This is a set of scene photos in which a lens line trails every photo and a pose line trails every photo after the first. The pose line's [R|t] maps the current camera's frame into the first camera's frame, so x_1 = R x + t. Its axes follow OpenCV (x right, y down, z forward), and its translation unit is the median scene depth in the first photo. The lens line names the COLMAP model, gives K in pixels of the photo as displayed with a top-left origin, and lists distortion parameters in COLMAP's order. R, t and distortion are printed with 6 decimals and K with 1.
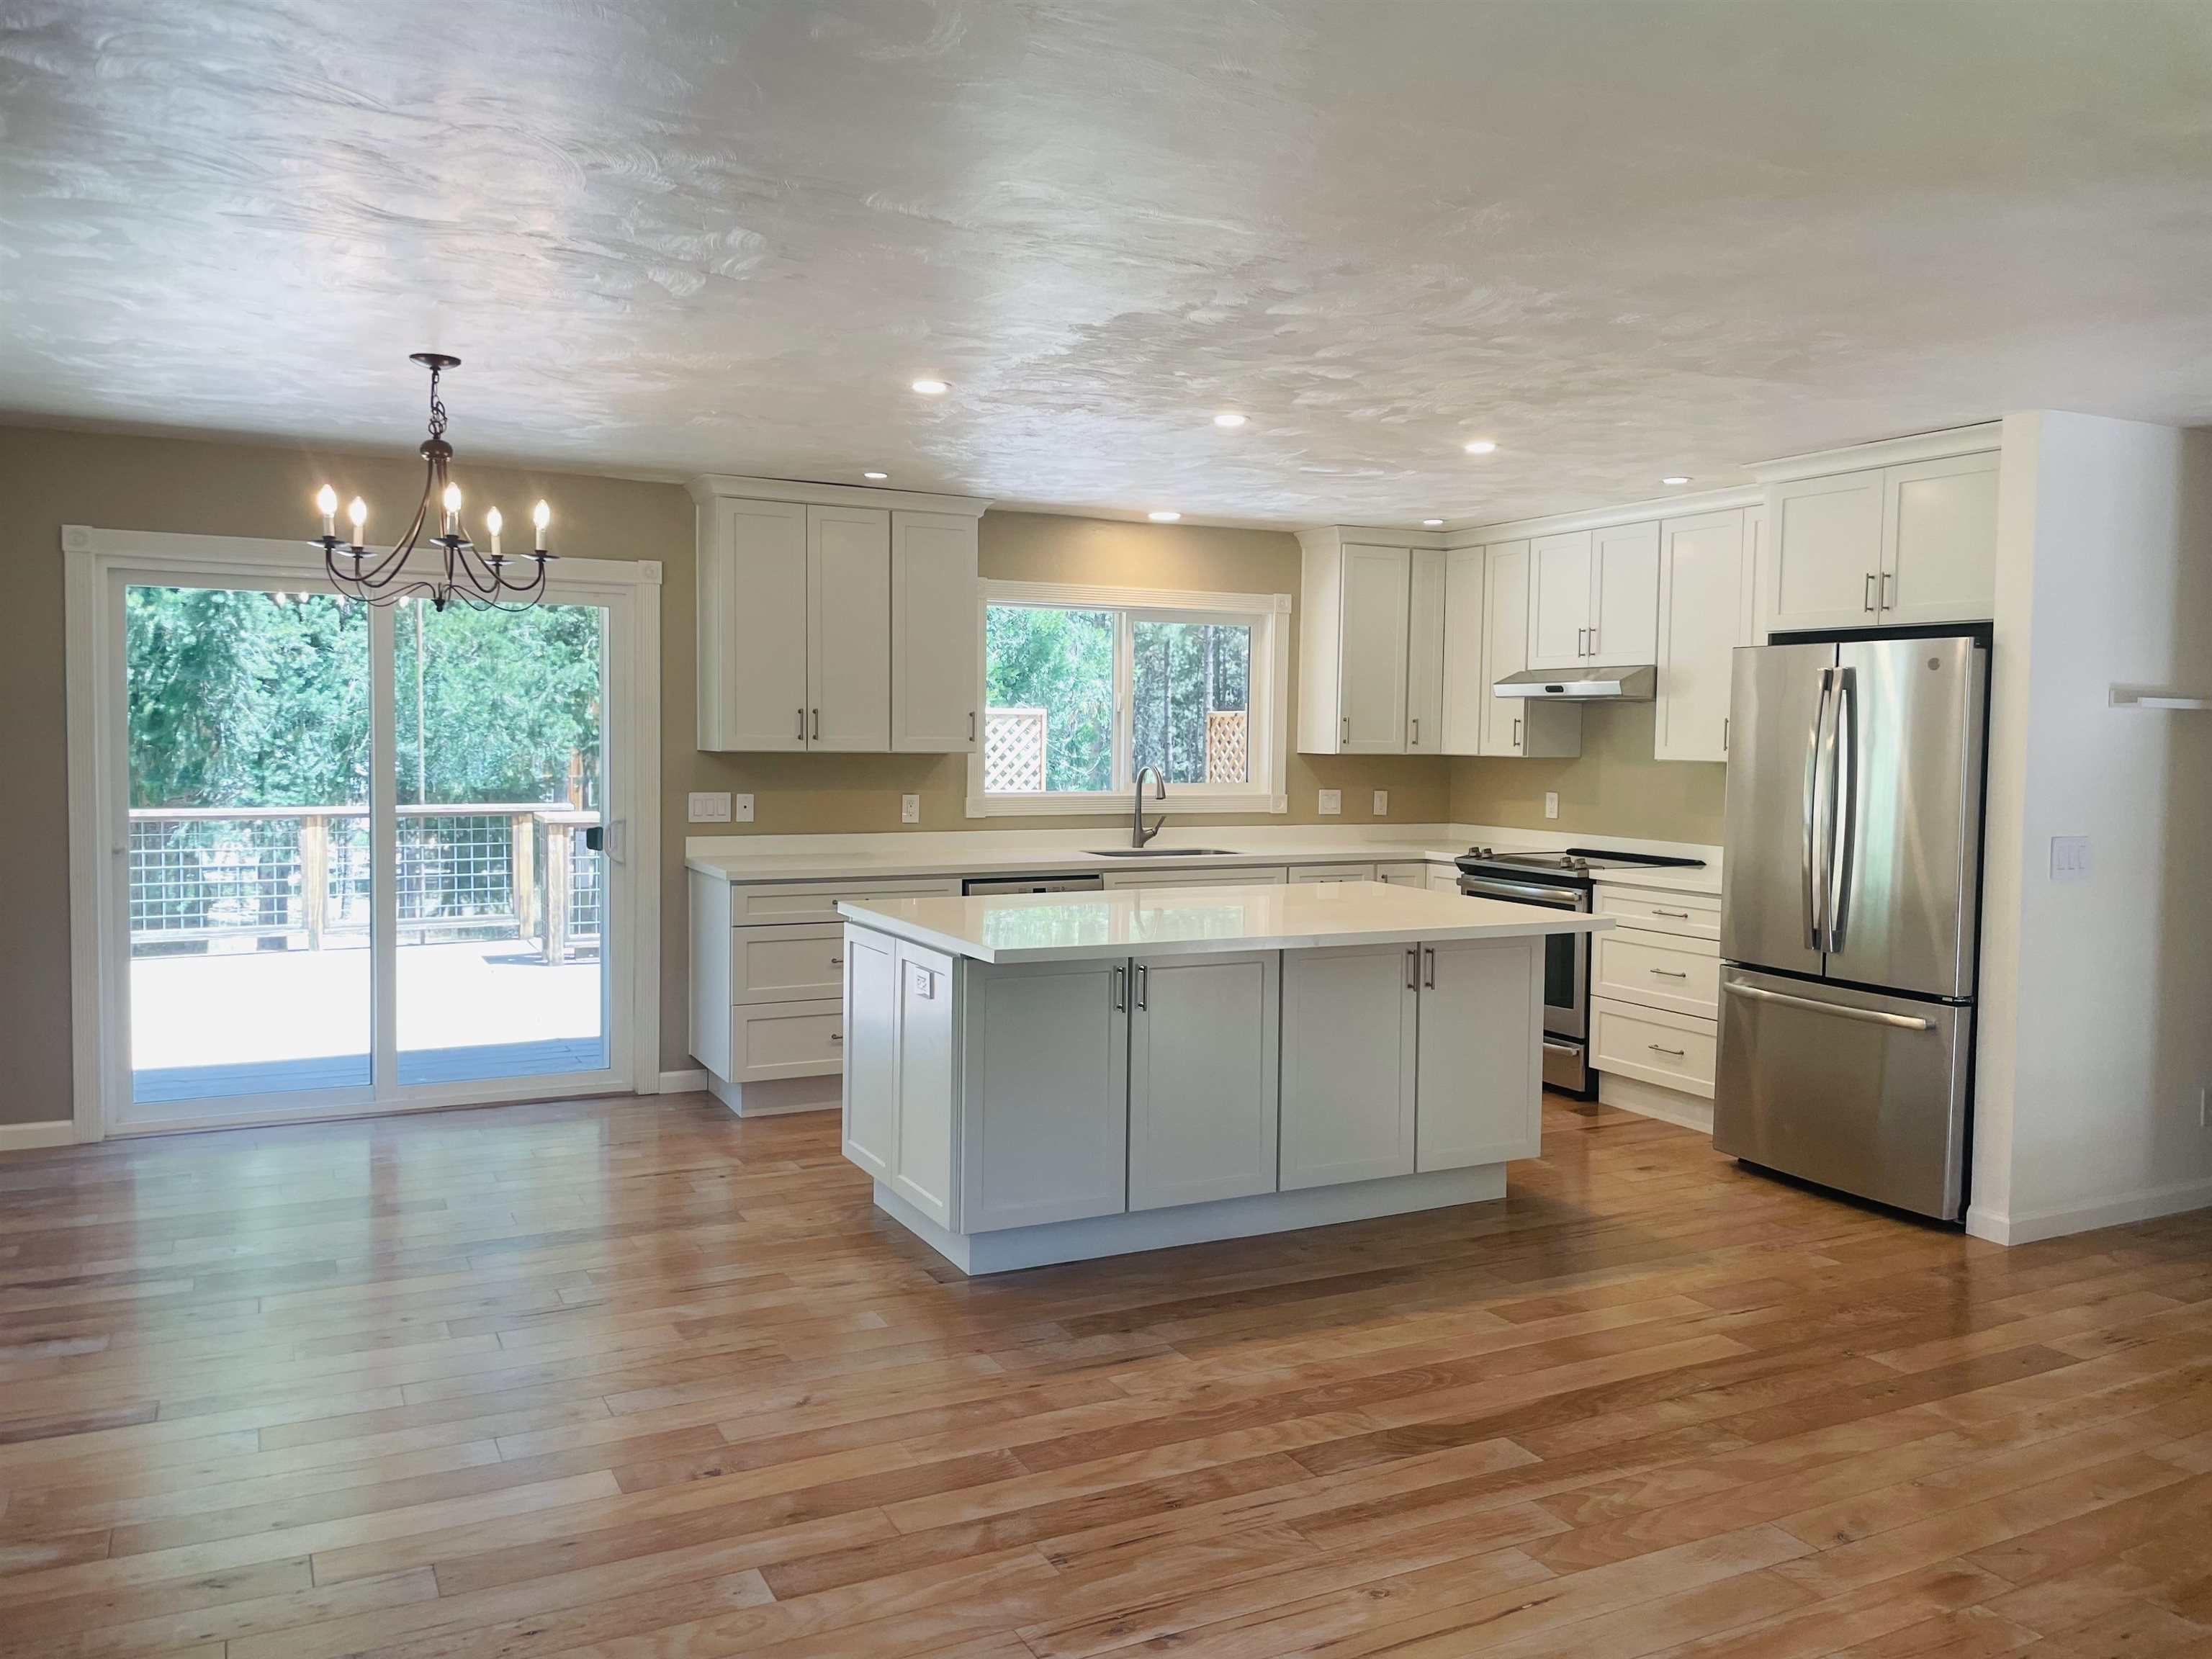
lens RADIAL K [[1676.9, 0, 1113.6], [0, 1676.9, 817.0], [0, 0, 1]] dist [0.097636, -0.129618]
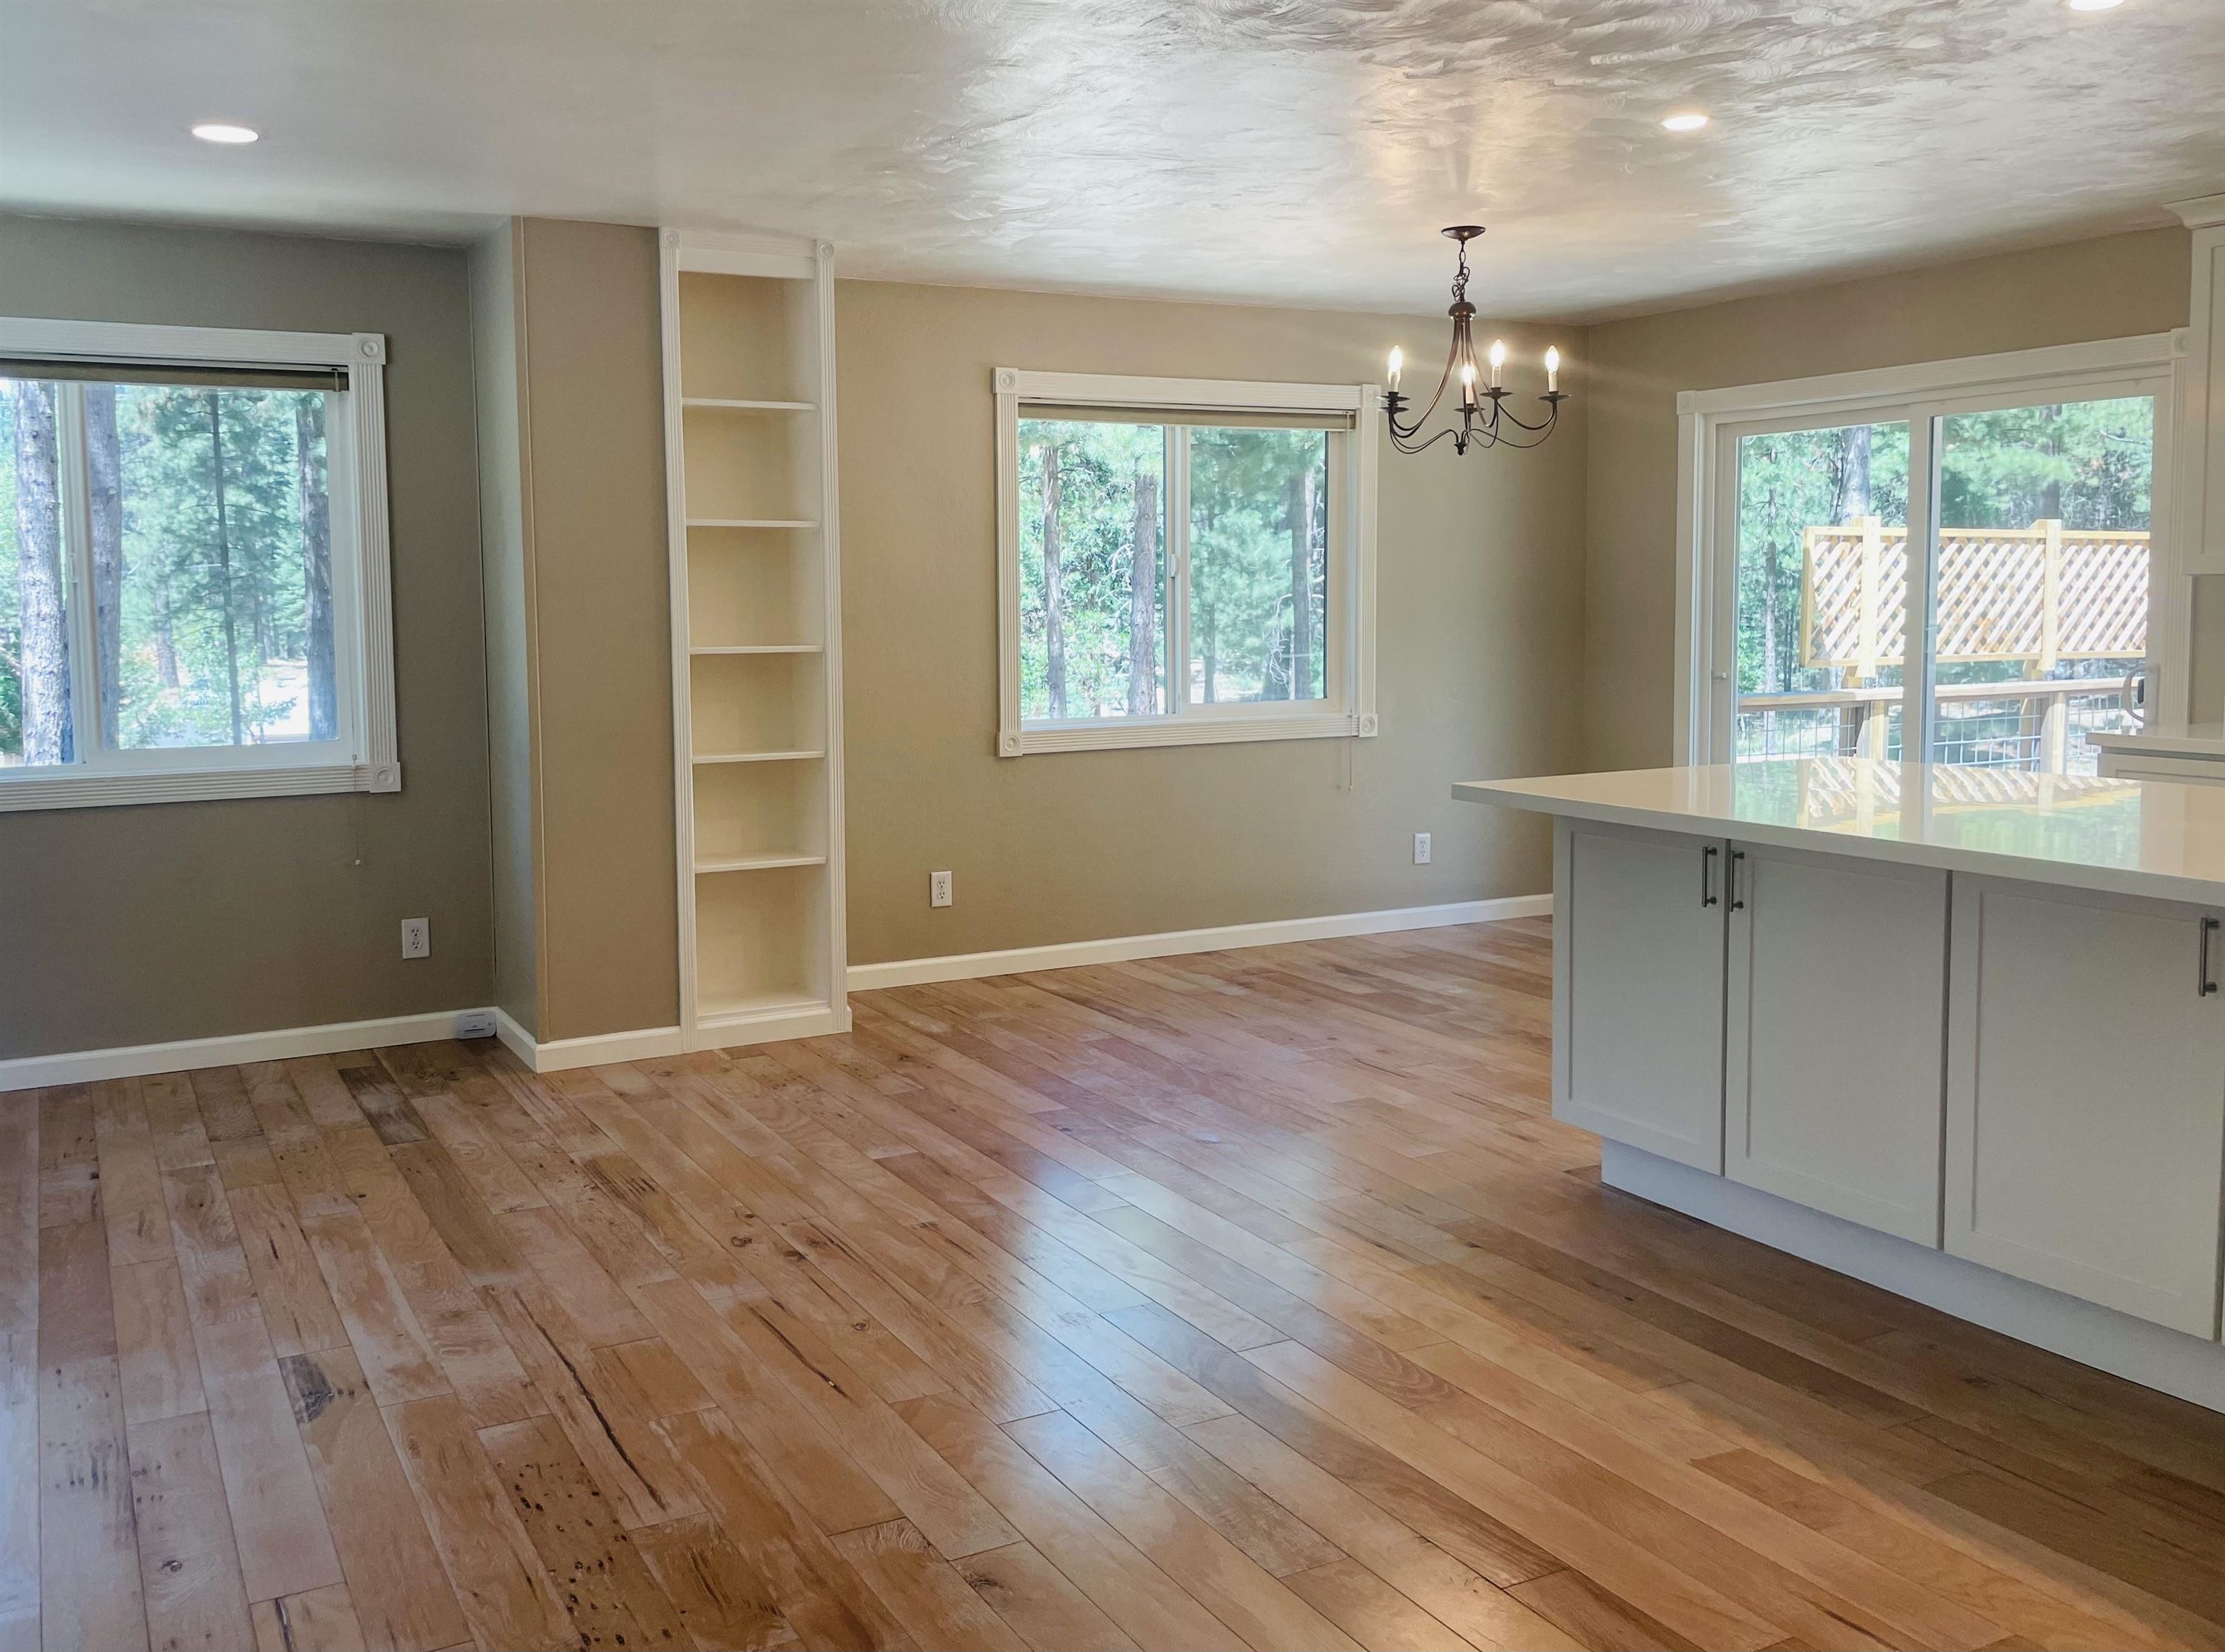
lens RADIAL K [[1856.4, 0, 978.7], [0, 1856.4, 737.7], [0, 0, 1]] dist [0.080931, -0.105706]
pose [[-0.018766, 0.058900, -0.998087, 0.960739], [-0.039252, 0.997450, 0.059601, 0.005994], [0.999053, 0.040295, -0.016407, 0.785860]]
